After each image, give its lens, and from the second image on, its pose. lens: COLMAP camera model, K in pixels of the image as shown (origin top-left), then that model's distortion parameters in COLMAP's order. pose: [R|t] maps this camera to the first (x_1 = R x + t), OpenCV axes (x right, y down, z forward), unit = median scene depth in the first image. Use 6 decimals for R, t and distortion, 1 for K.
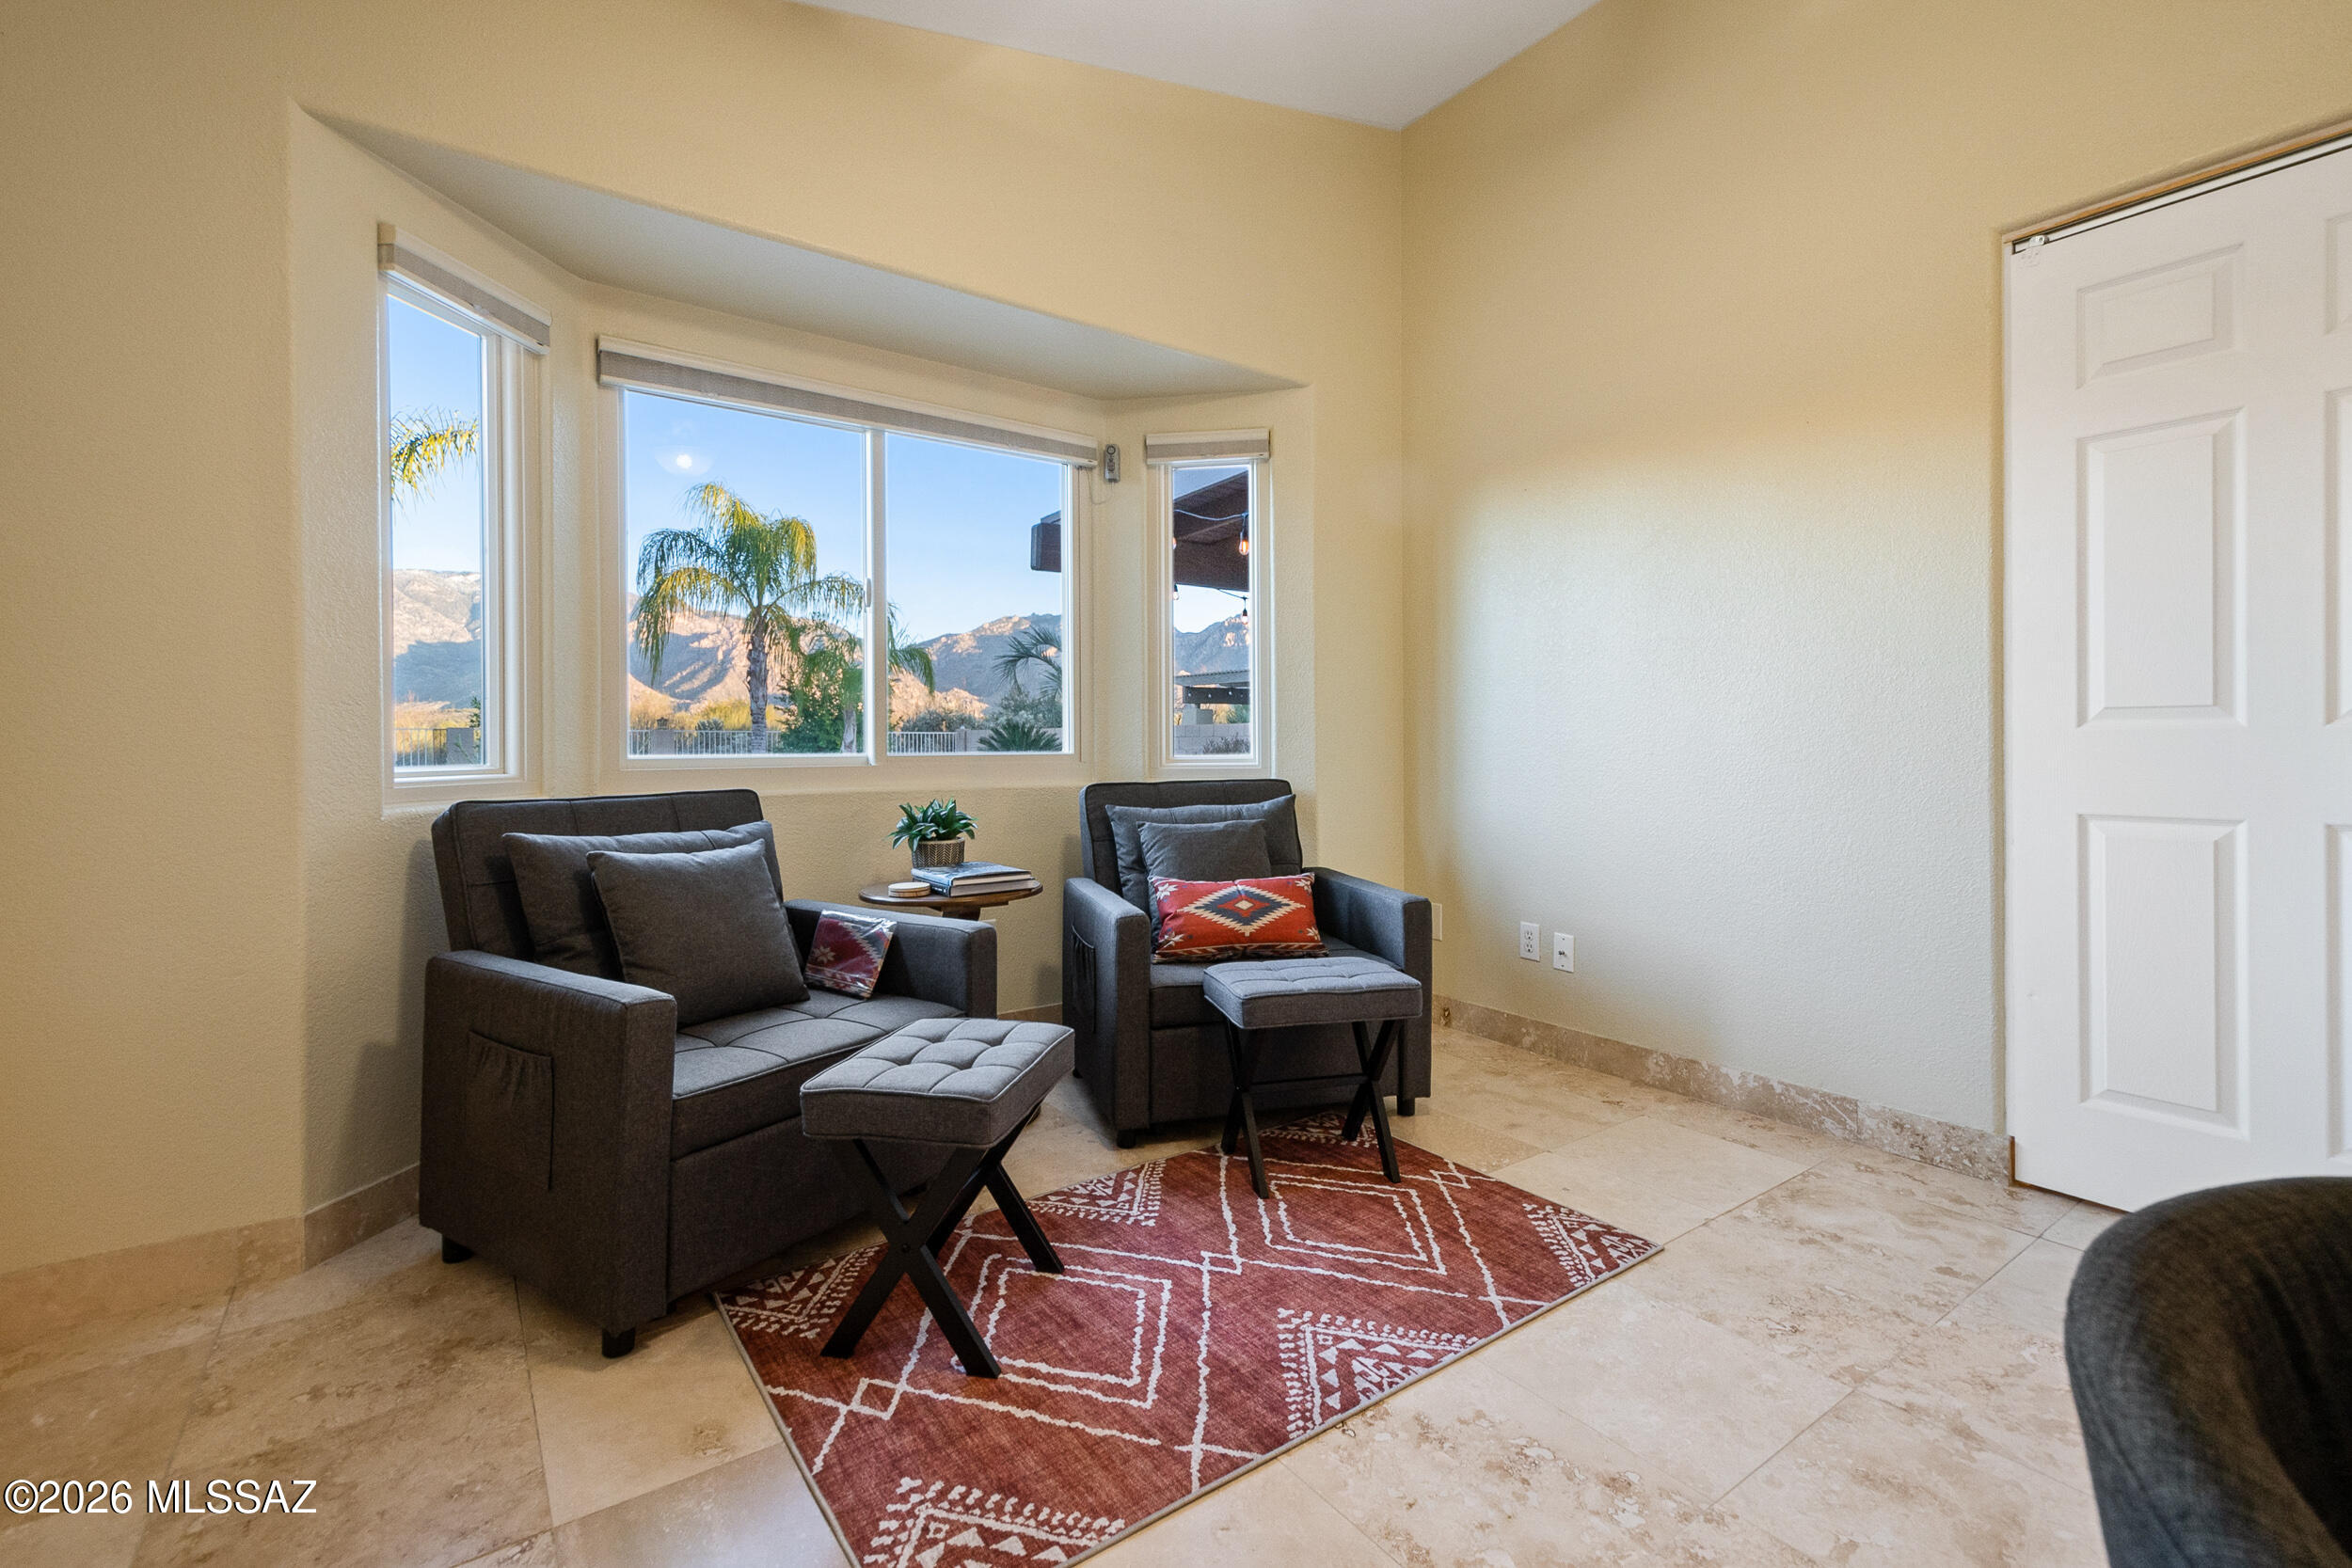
lens RADIAL K [[1037.0, 0, 1175.5], [0, 1037.0, 761.5], [0, 0, 1]] dist [0.010884, -0.001318]
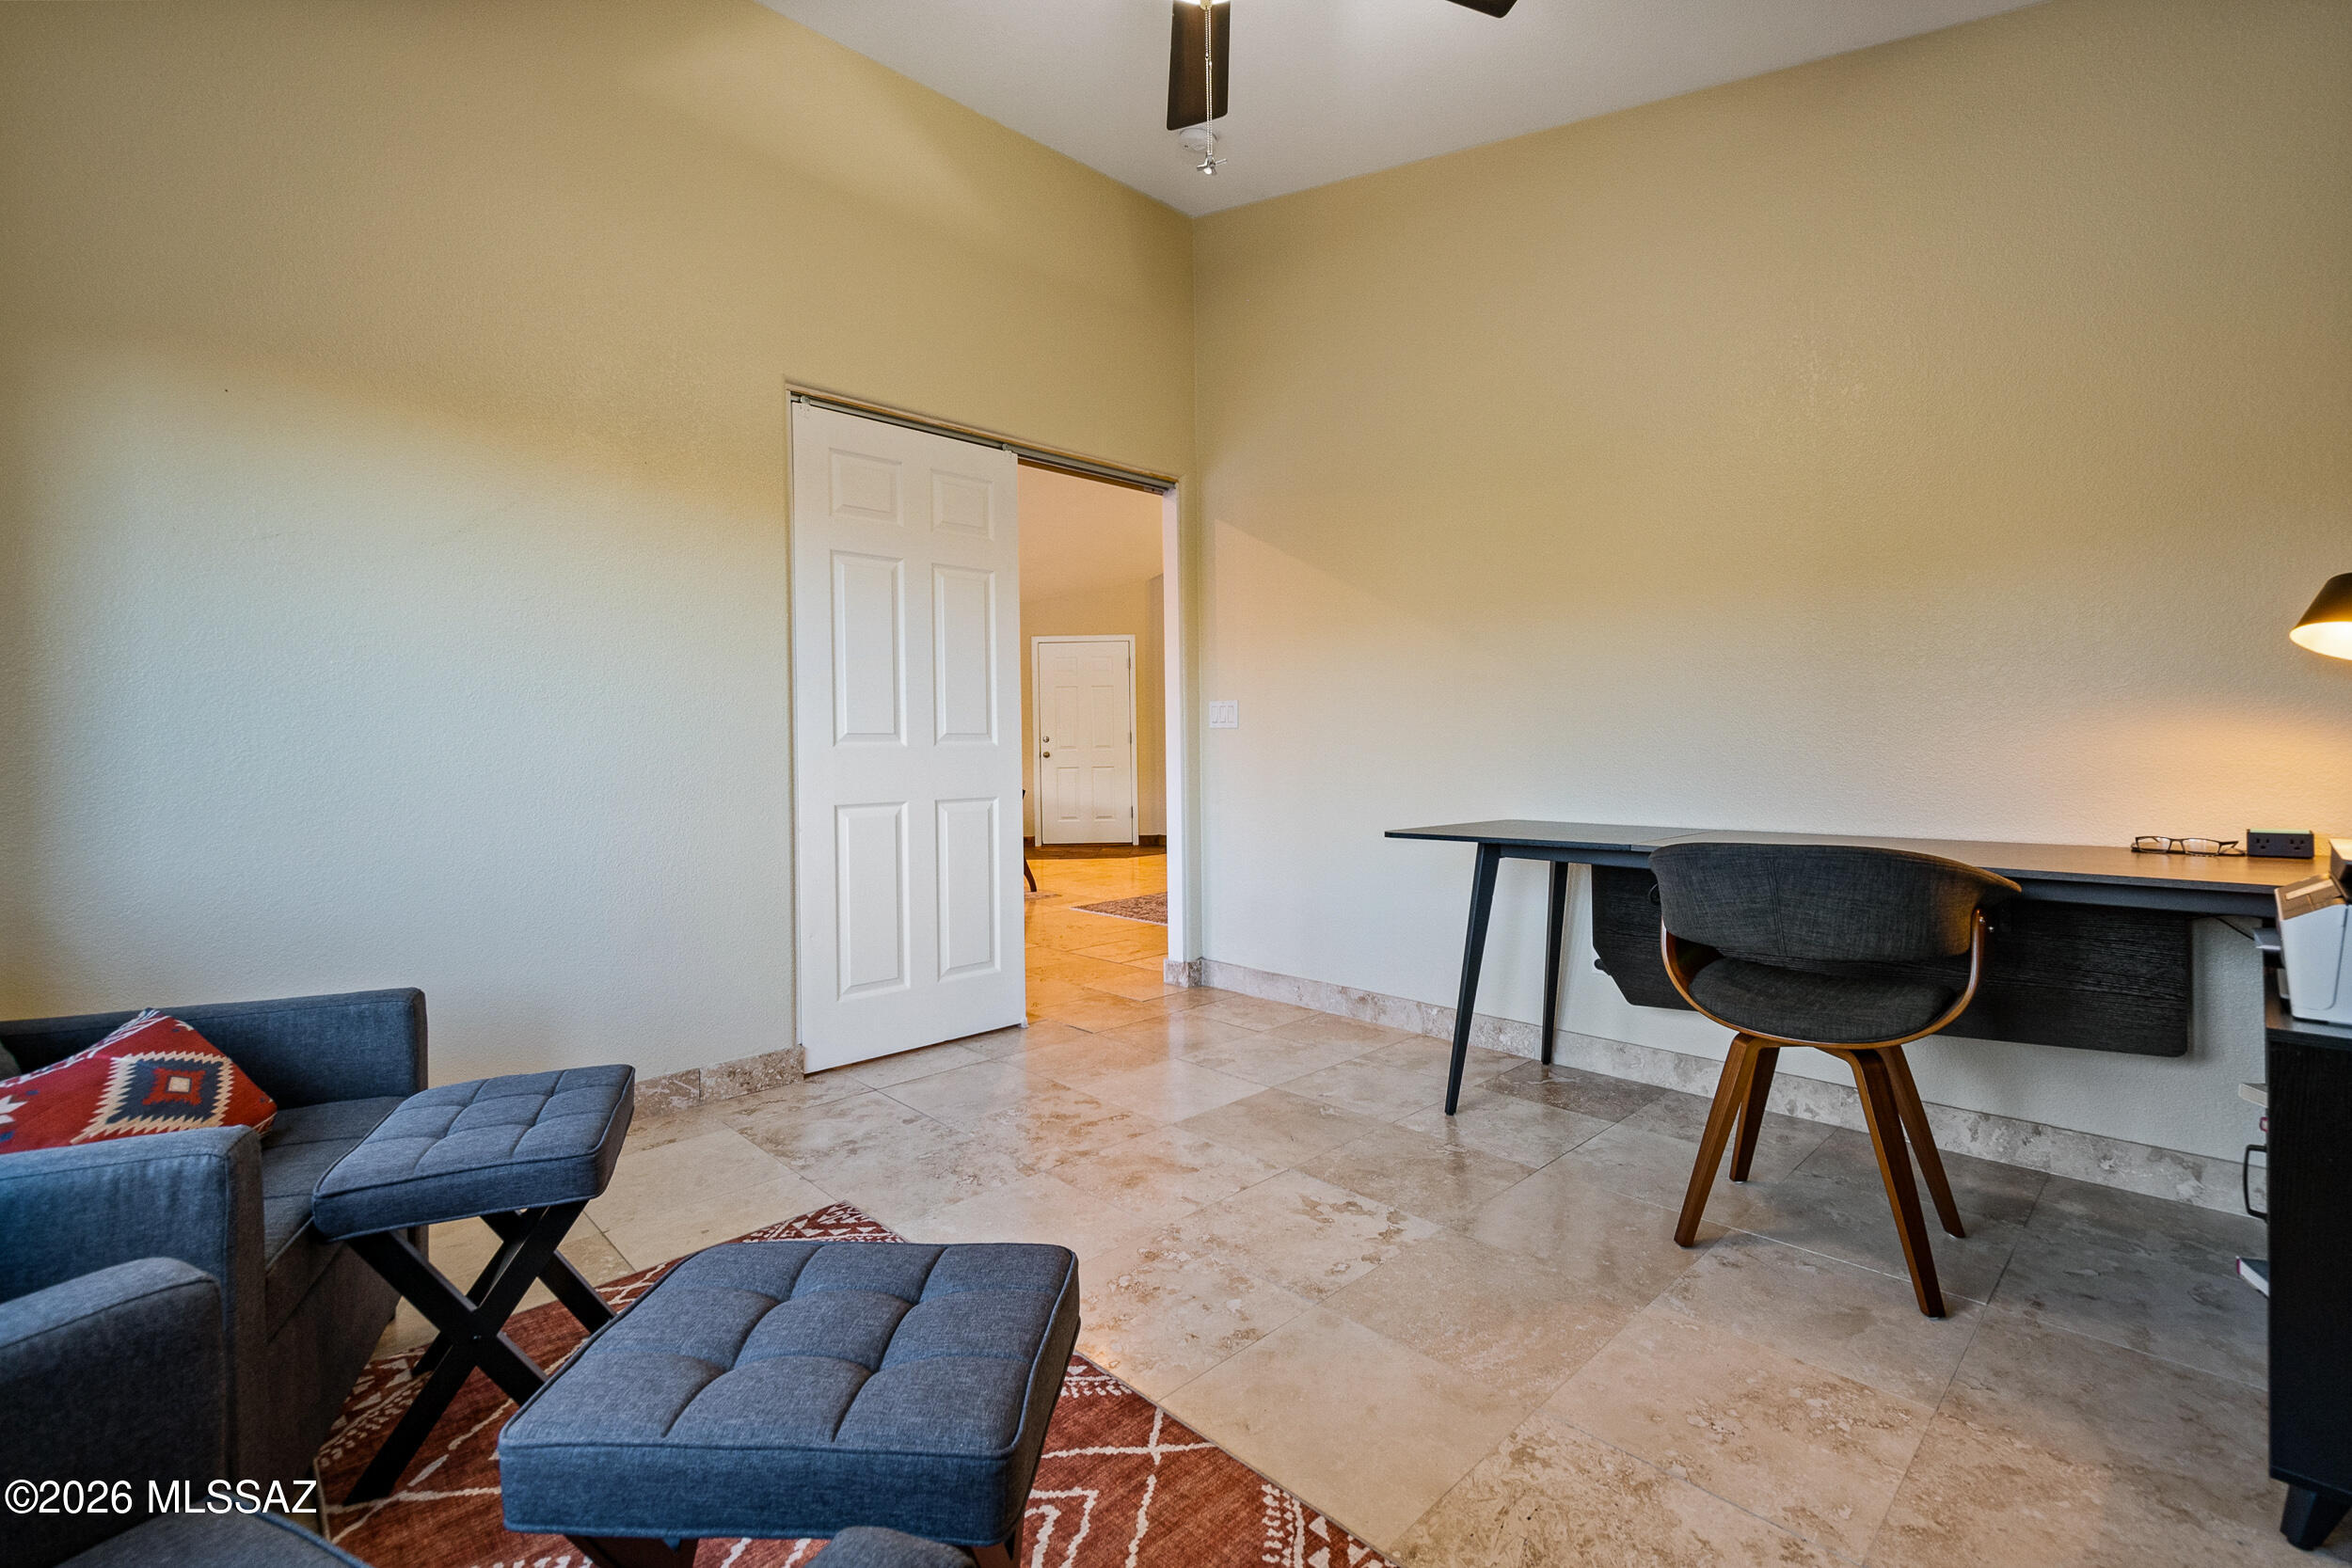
lens RADIAL K [[1037.0, 0, 1176.2], [0, 1037.0, 773.4], [0, 0, 1]] dist [0.010884, -0.001318]
pose [[-0.152054, -0.018255, 0.988204, -0.707804], [0.032413, 0.999200, 0.023445, -0.014869], [-0.987841, 0.035596, -0.151341, 0.808711]]
